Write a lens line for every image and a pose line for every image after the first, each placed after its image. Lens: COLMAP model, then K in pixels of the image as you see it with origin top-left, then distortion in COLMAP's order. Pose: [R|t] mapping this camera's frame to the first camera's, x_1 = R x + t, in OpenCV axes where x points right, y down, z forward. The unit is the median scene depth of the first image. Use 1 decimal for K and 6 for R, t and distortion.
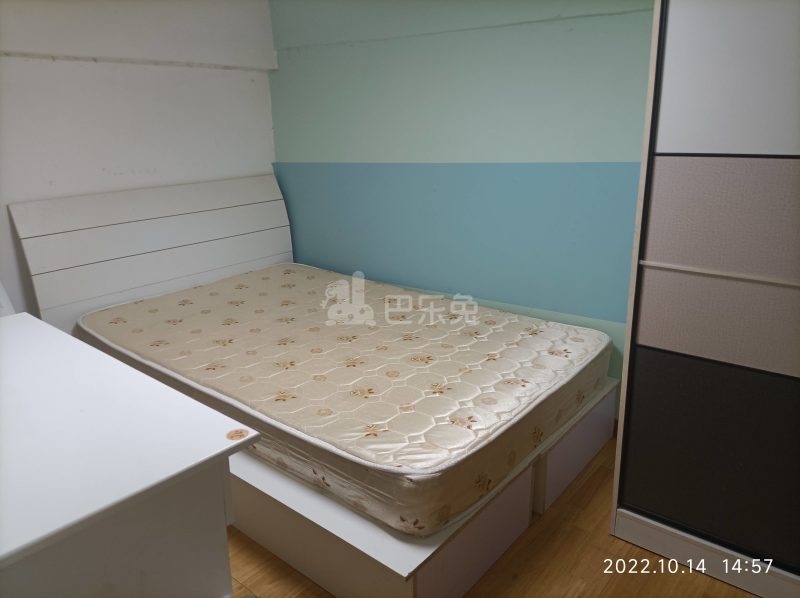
lens RADIAL K [[596.4, 0, 398.6], [0, 596.4, 294.9], [0, 0, 1]] dist [0.048340, -0.066845]
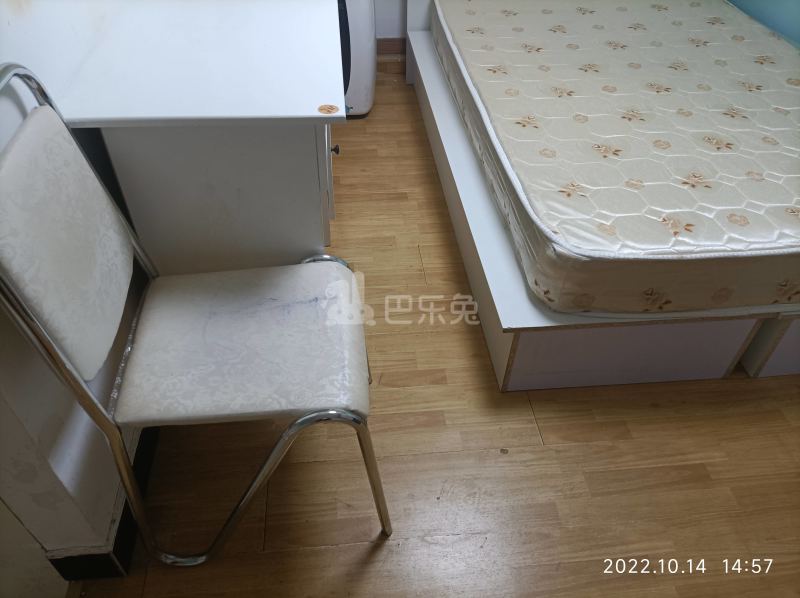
lens RADIAL K [[596.4, 0, 398.1], [0, 596.4, 305.1], [0, 0, 1]] dist [0.048340, -0.066845]
pose [[0.713785, 0.500509, -0.489899, 0.293686], [-0.229931, 0.828187, 0.511114, -0.027678], [0.661546, -0.252183, 0.706230, 0.153868]]
